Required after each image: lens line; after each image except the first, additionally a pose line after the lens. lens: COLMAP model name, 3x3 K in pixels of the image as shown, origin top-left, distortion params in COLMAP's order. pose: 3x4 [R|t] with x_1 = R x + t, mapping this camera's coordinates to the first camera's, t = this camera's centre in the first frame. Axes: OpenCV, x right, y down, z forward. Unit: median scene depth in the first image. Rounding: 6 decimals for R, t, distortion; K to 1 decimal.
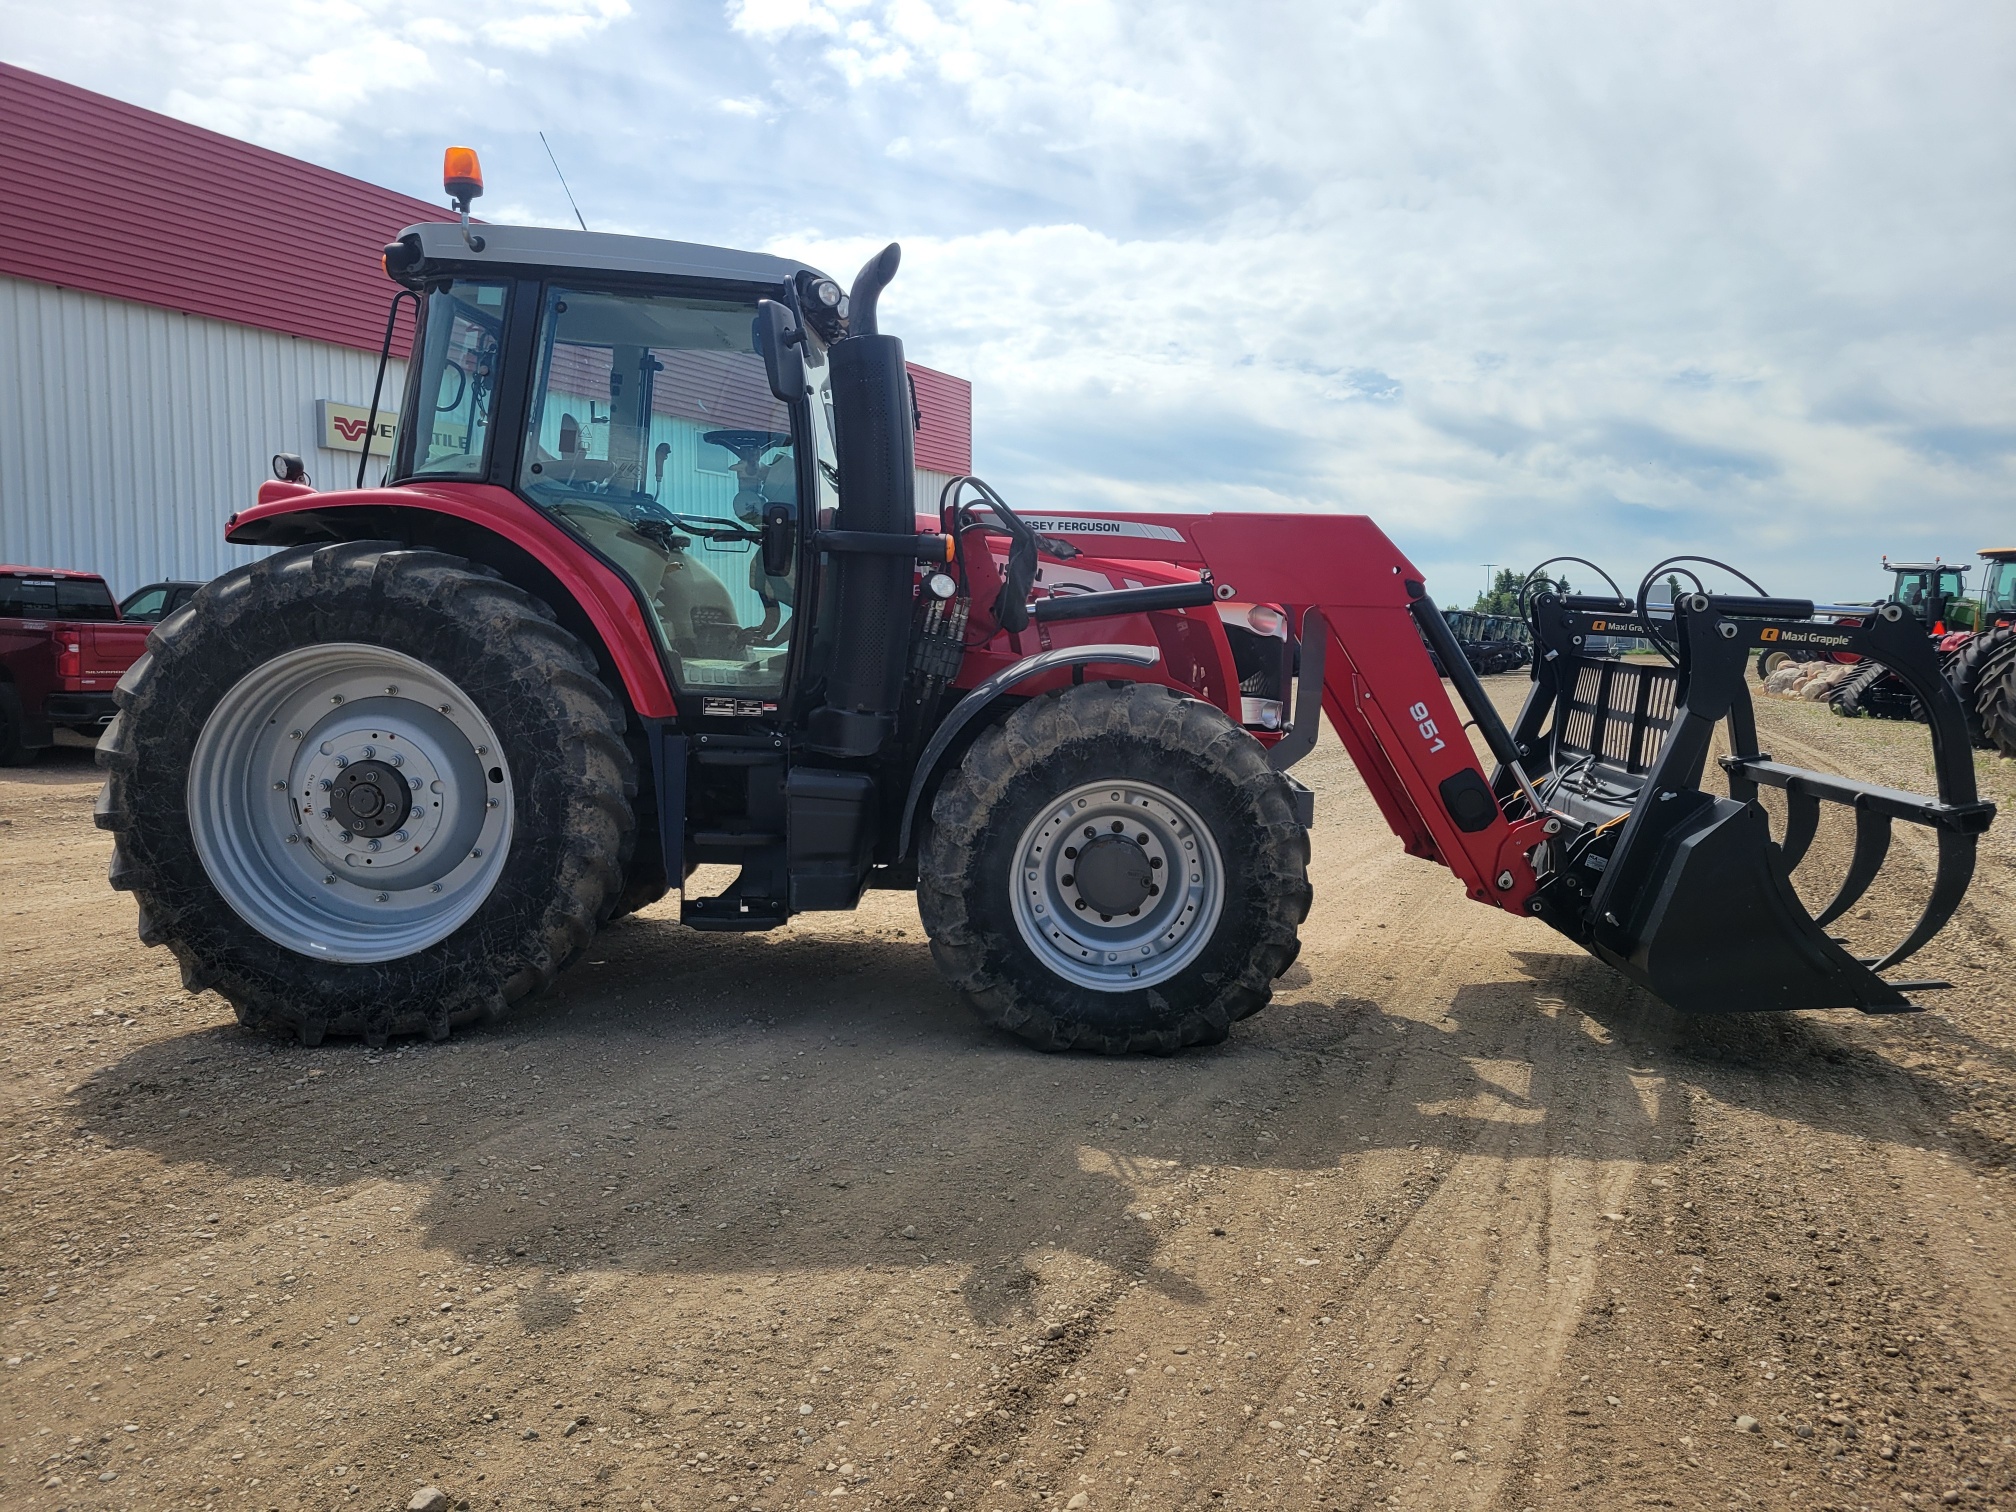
lens RADIAL K [[1499.5, 0, 1032.3], [0, 1499.5, 747.9], [0, 0, 1]] dist [0.046013, -0.004888]
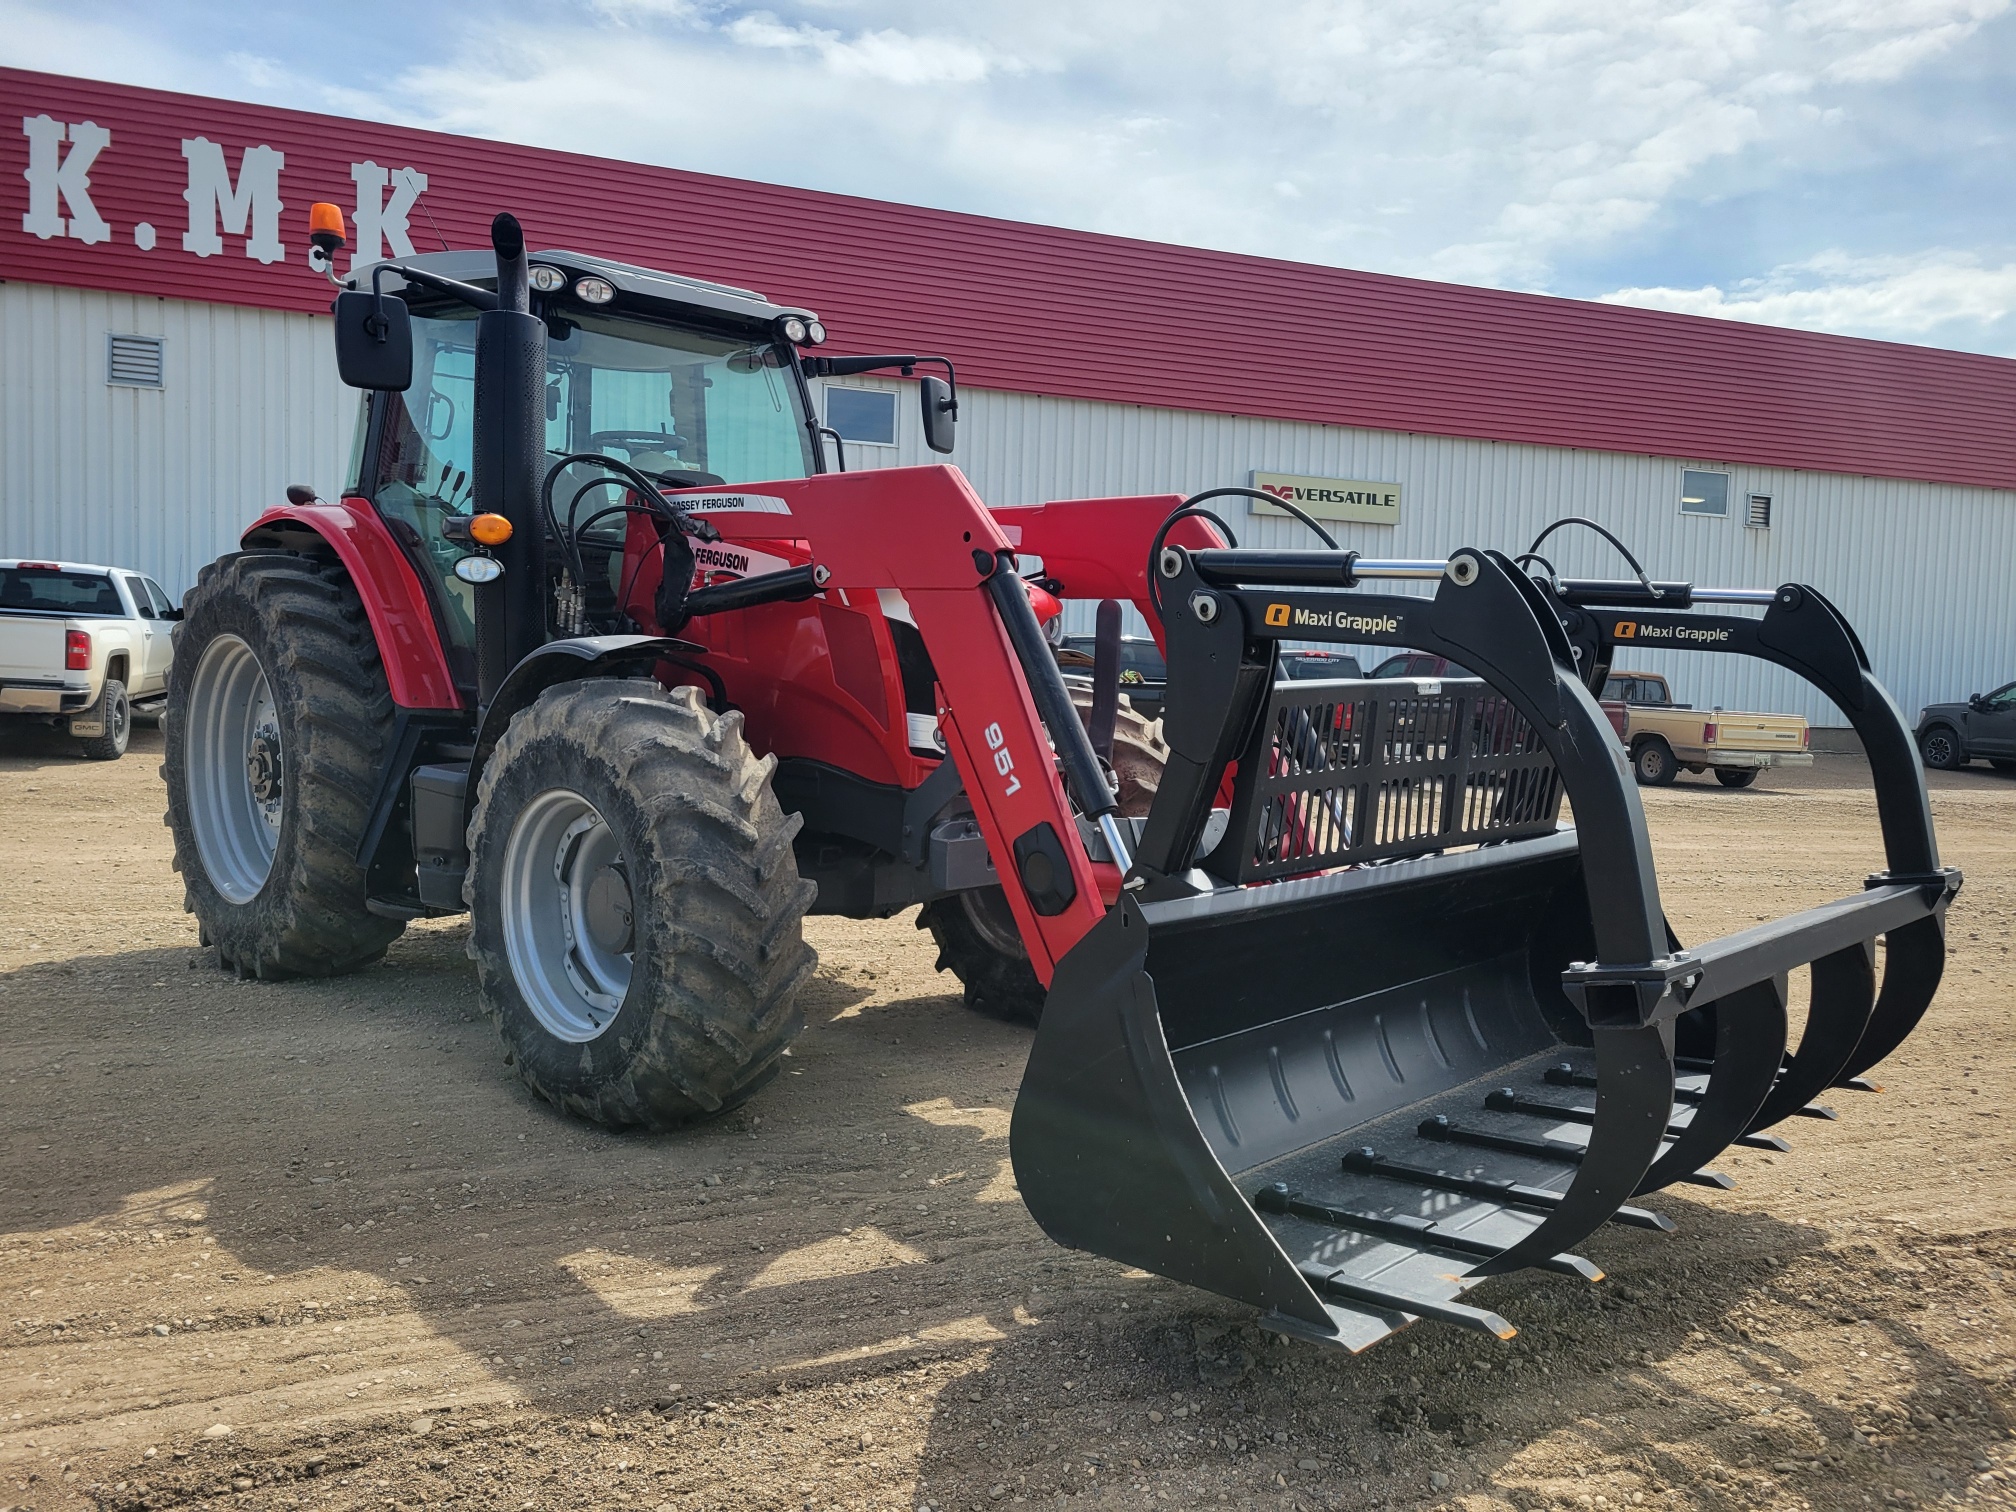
lens RADIAL K [[1511.4, 0, 1008.0], [0, 1511.4, 756.0], [0, 0, 1]] dist [0.062484, -0.037635]
pose [[0.730279, 0.050118, -0.681308, 0.825620], [-0.077089, 0.996981, -0.009290, -0.009648], [0.678786, 0.059306, 0.731938, 0.537489]]
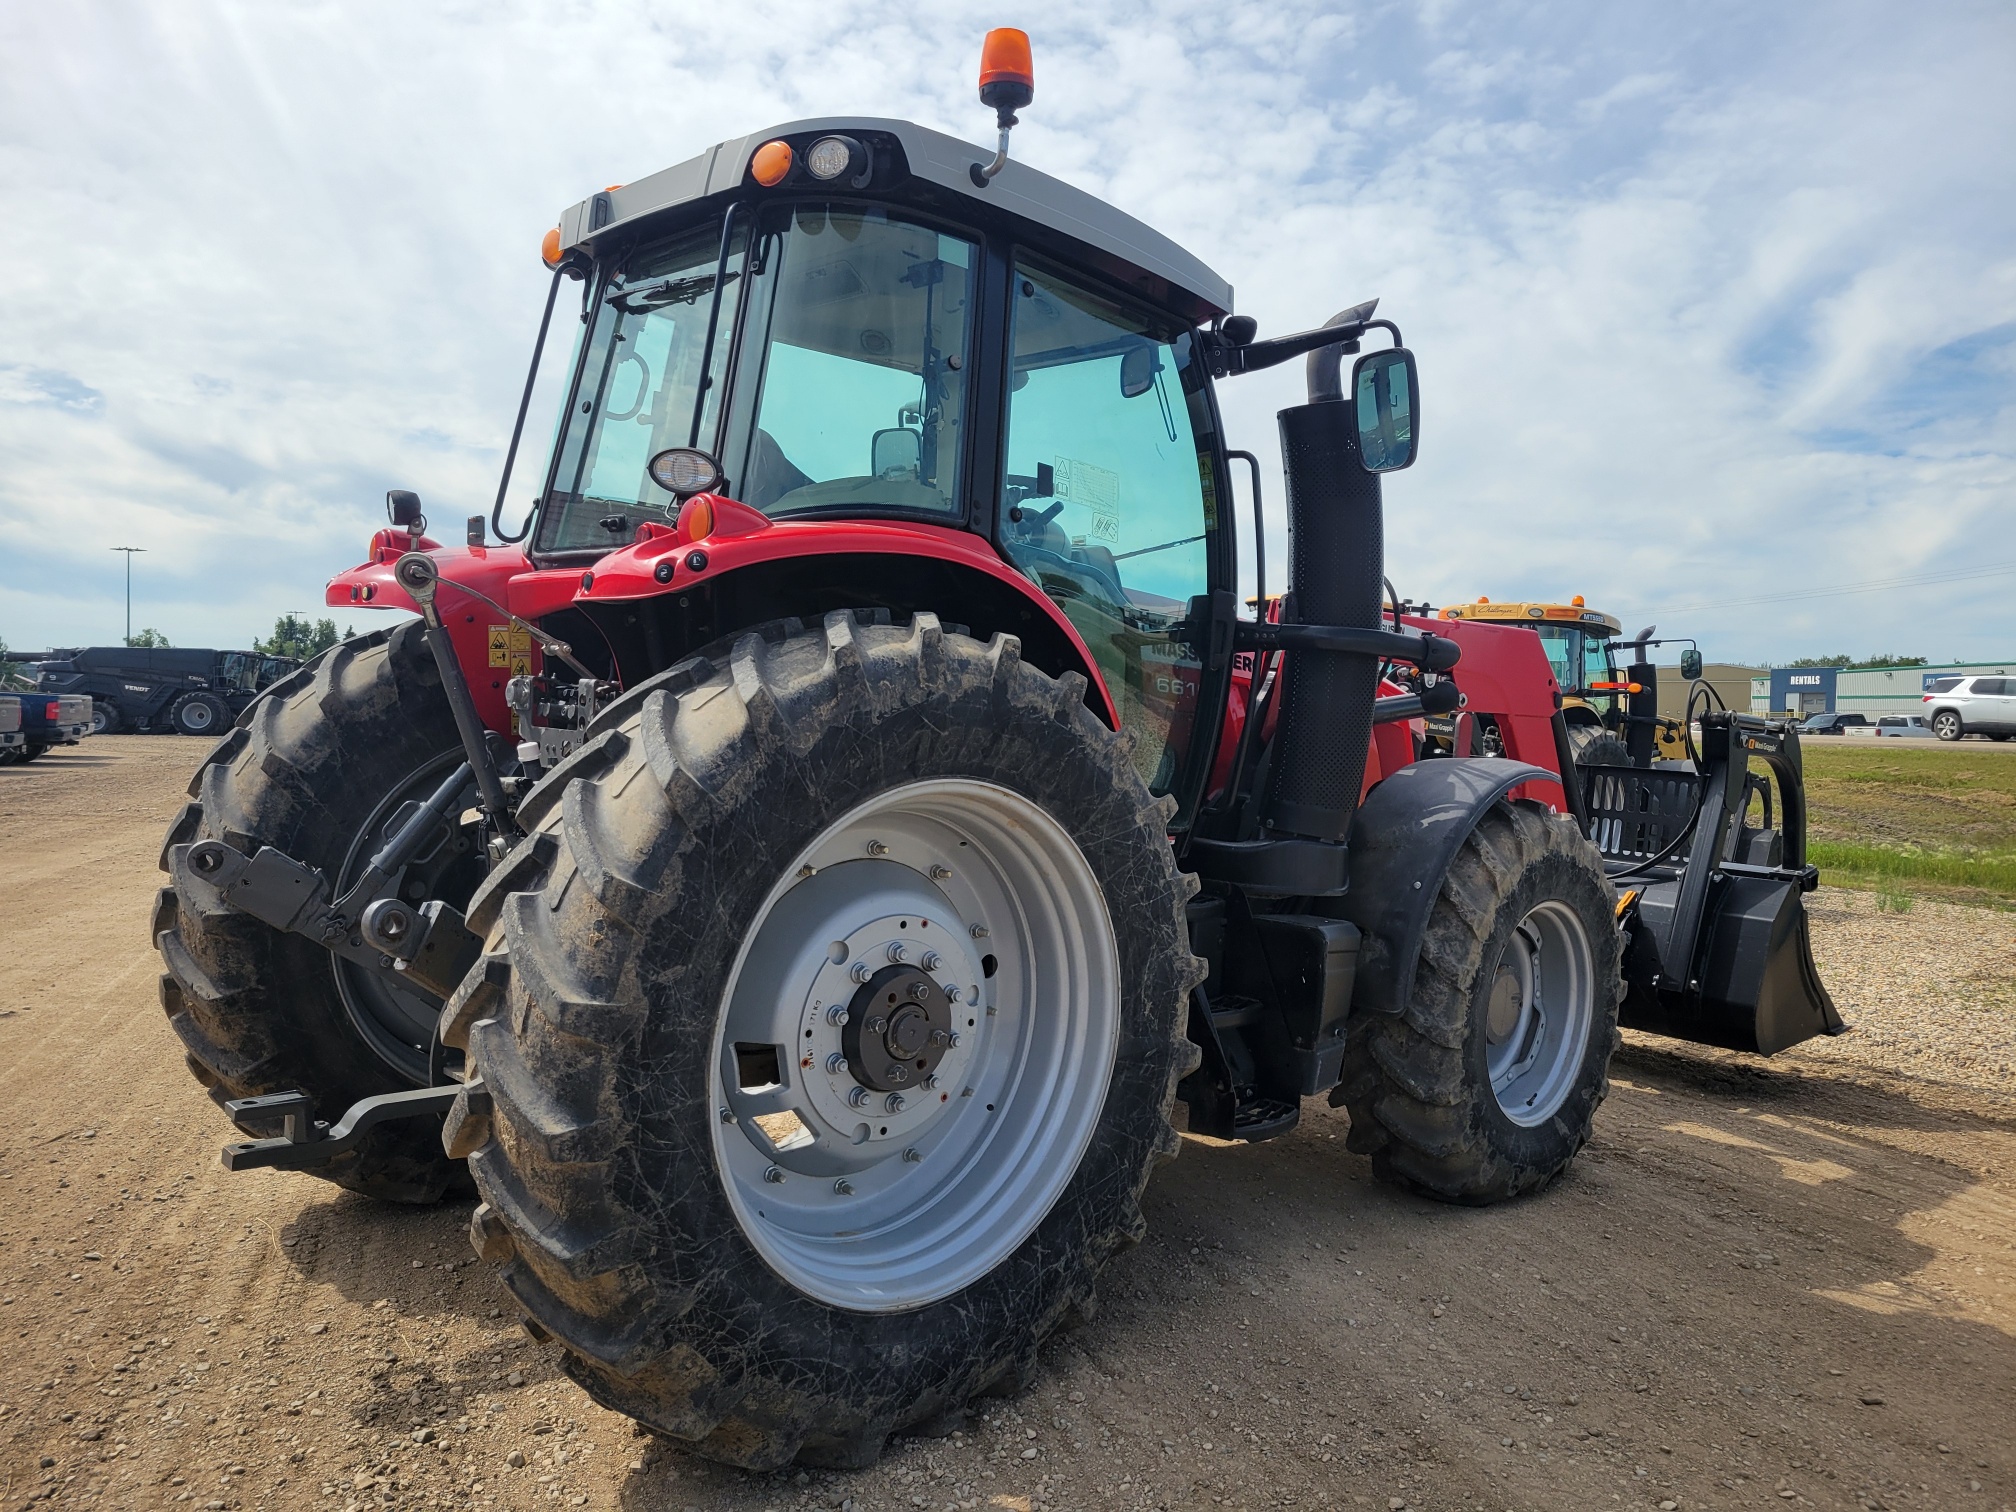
lens RADIAL K [[1511.4, 0, 1008.0], [0, 1511.4, 756.0], [0, 0, 1]] dist [0.062484, -0.037635]
pose [[0.714853, -0.014034, 0.699134, -0.853179], [0.034832, 0.999272, -0.015556, -0.067249], [-0.698407, 0.035472, 0.714821, 0.535226]]
